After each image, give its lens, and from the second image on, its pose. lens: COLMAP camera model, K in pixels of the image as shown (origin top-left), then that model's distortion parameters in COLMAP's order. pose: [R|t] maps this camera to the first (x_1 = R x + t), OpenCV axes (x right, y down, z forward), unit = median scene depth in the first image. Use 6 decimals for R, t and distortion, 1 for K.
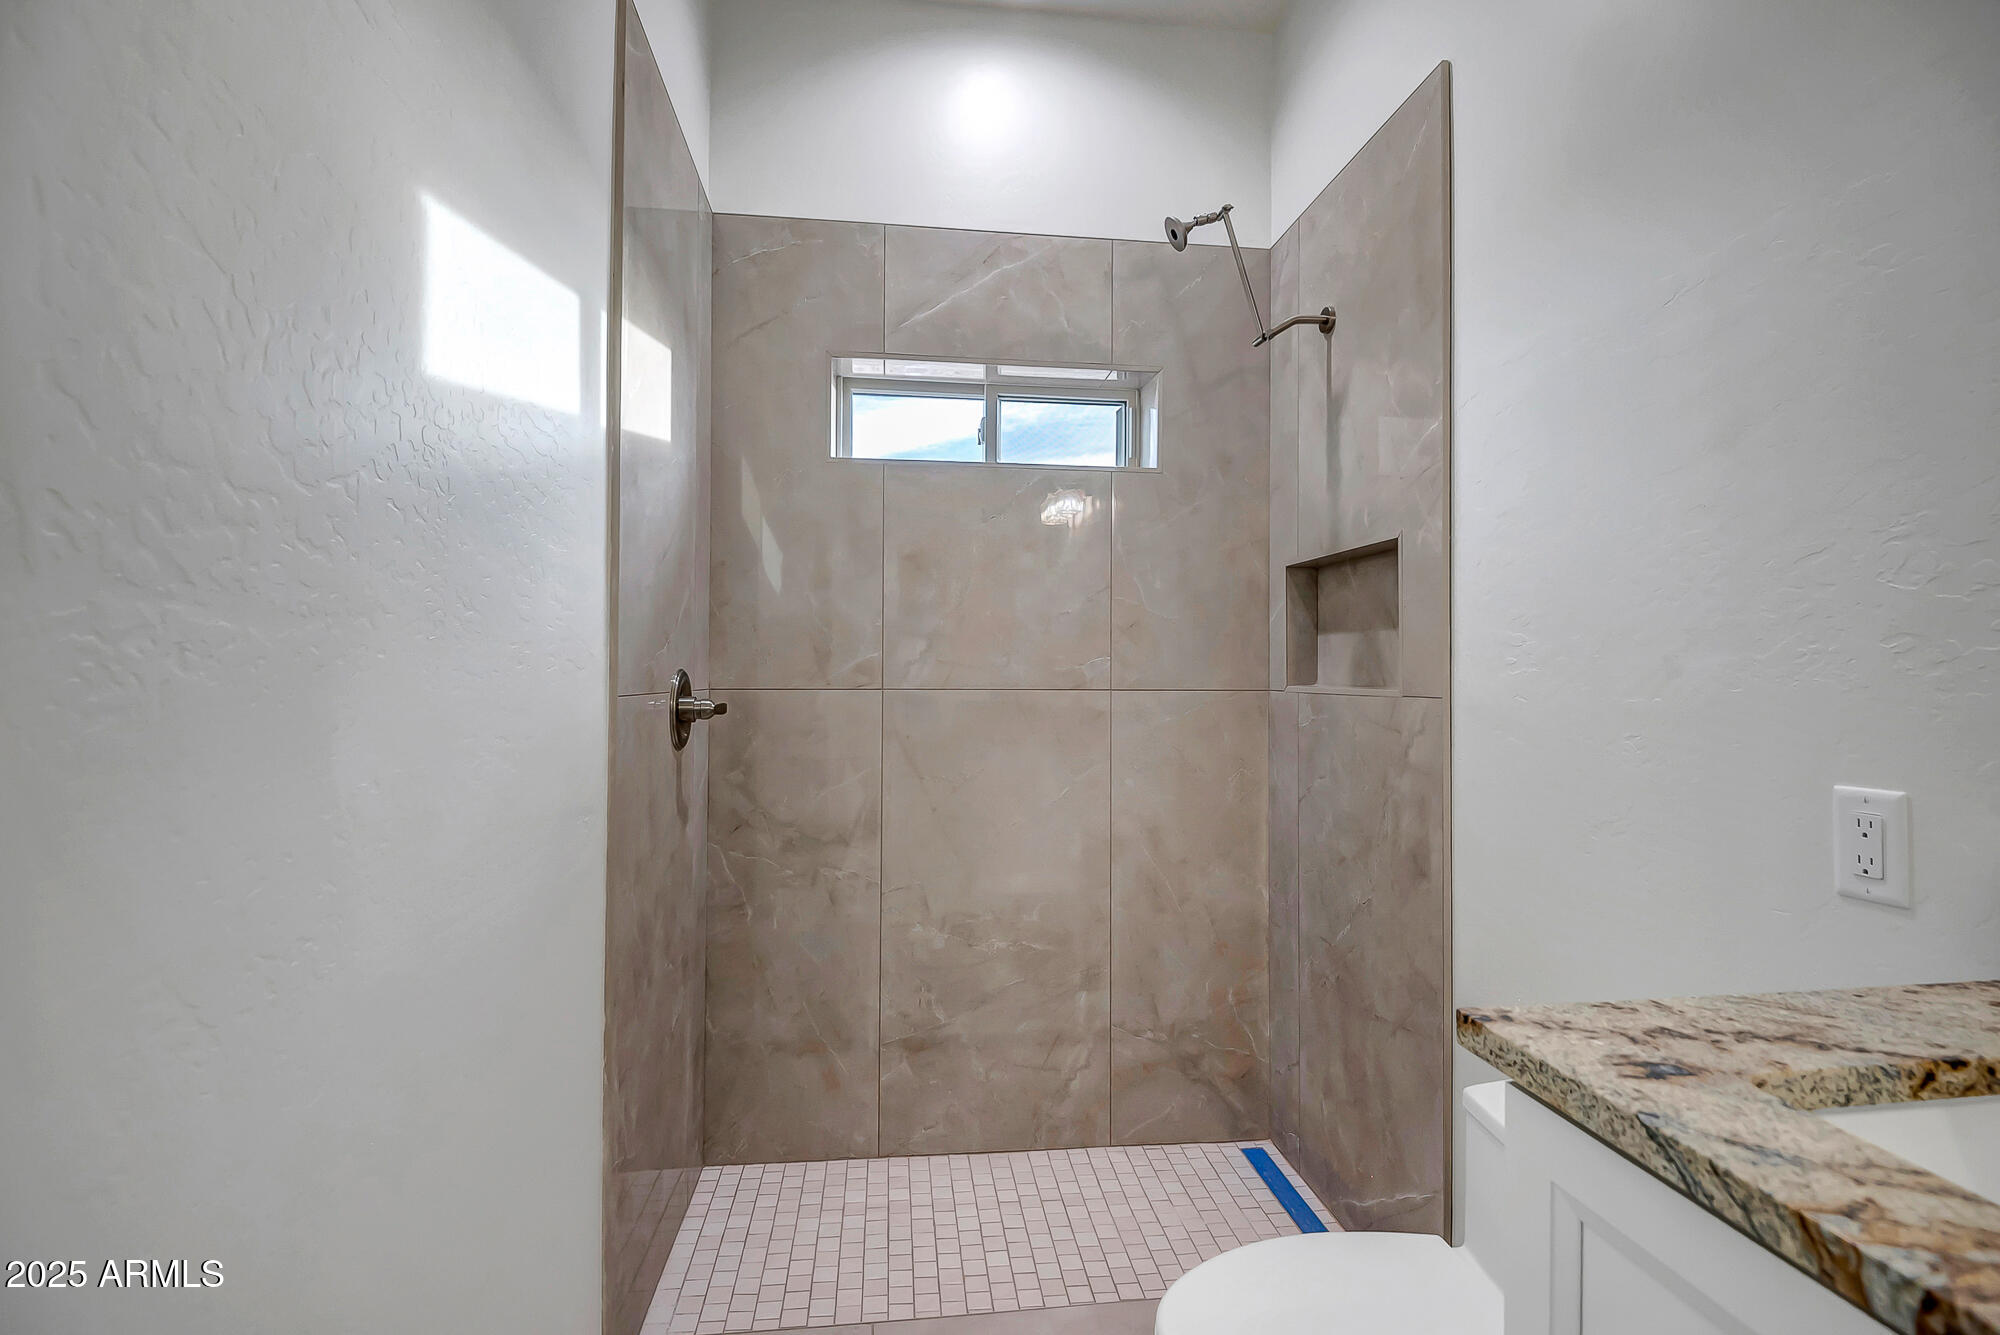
lens RADIAL K [[943.0, 0, 1001.7], [0, 943.0, 653.4], [0, 0, 1]] dist [0.039563, -0.060292]
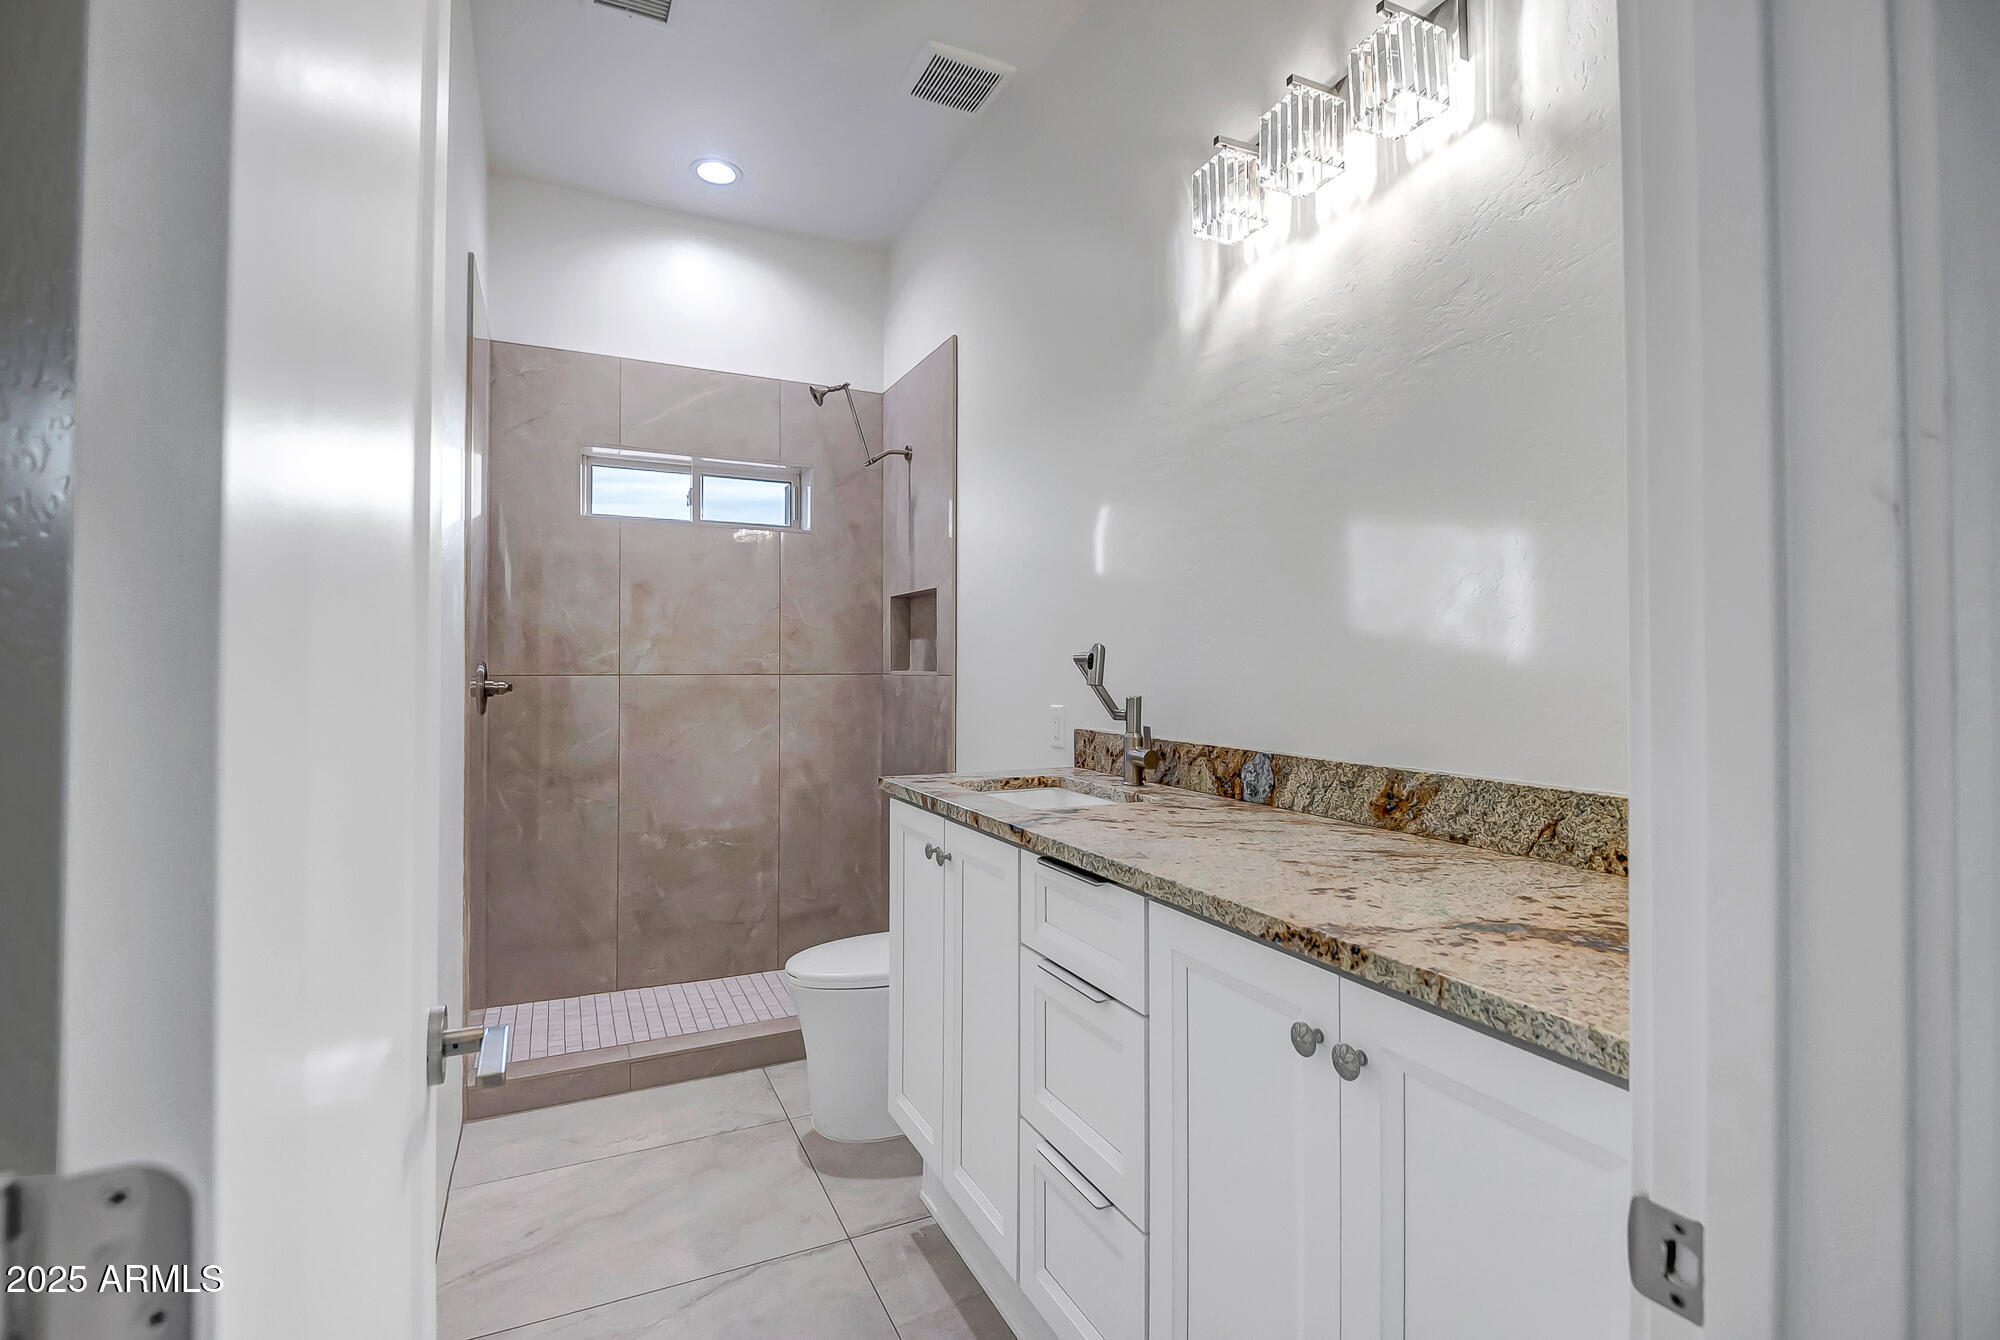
lens RADIAL K [[943.0, 0, 1001.7], [0, 943.0, 655.9], [0, 0, 1]] dist [0.039563, -0.060292]
pose [[0.951366, -0.000494, 0.308064, -0.014542], [-0.002720, 0.999946, 0.010002, -0.007999], [-0.308052, -0.010353, 0.951313, -0.585073]]
